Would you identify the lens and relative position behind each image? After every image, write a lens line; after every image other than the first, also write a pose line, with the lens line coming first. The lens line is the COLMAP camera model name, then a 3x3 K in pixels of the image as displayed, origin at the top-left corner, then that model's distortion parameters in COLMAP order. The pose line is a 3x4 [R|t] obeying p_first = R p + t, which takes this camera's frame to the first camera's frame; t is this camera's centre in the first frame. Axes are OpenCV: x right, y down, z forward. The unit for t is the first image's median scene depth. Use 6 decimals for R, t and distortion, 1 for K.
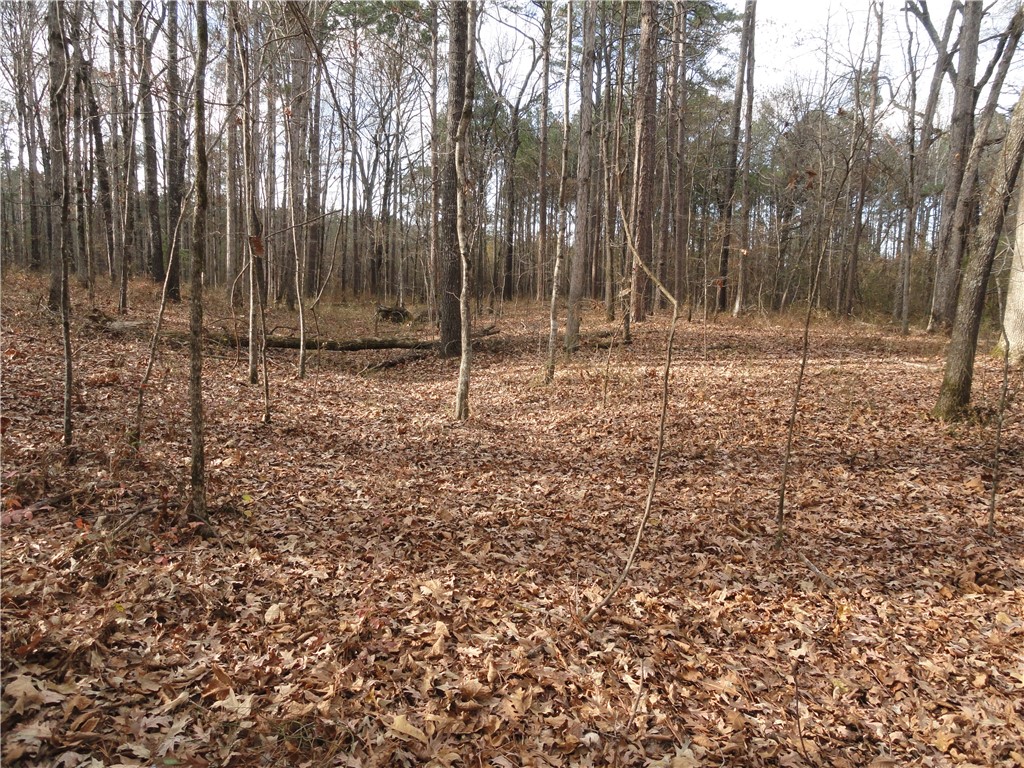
lens RADIAL K [[713.9, 0, 512.1], [0, 713.9, 381.7], [0, 0, 1]] dist [0.000629, 0.002440]
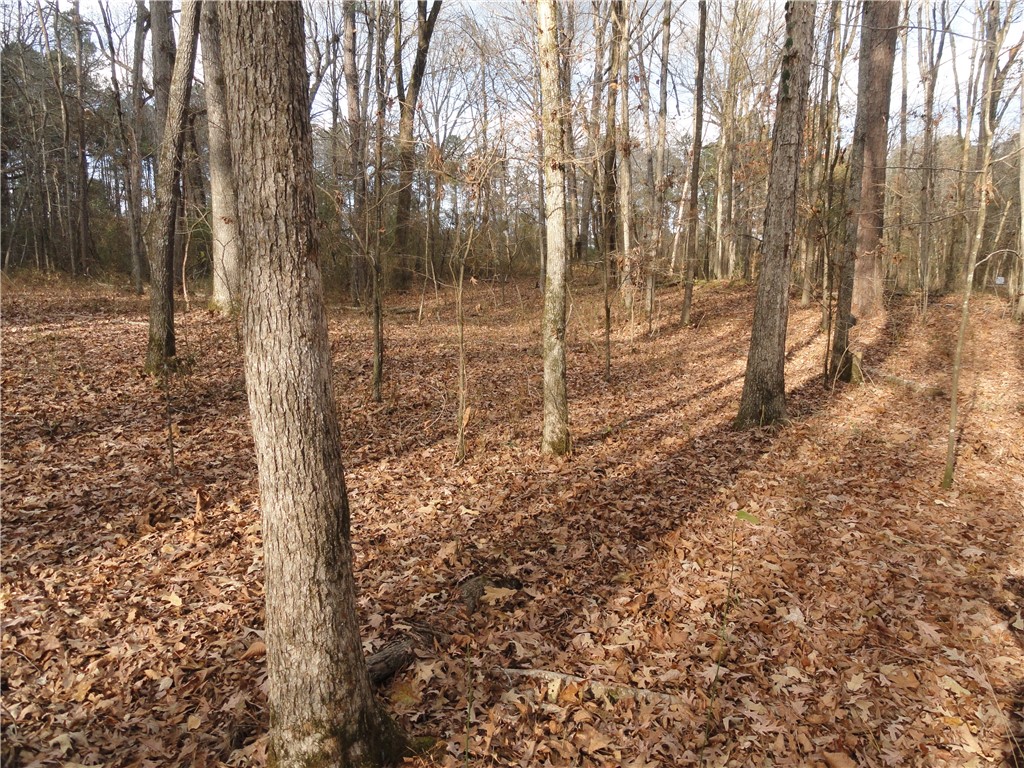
lens RADIAL K [[713.9, 0, 511.8], [0, 713.9, 384.9], [0, 0, 1]] dist [0.000629, 0.002440]
pose [[0.572574, -0.145522, 0.806834, 0.096416], [0.097196, 0.989230, 0.109443, 0.008144], [-0.814071, 0.015756, 0.580552, -0.051655]]
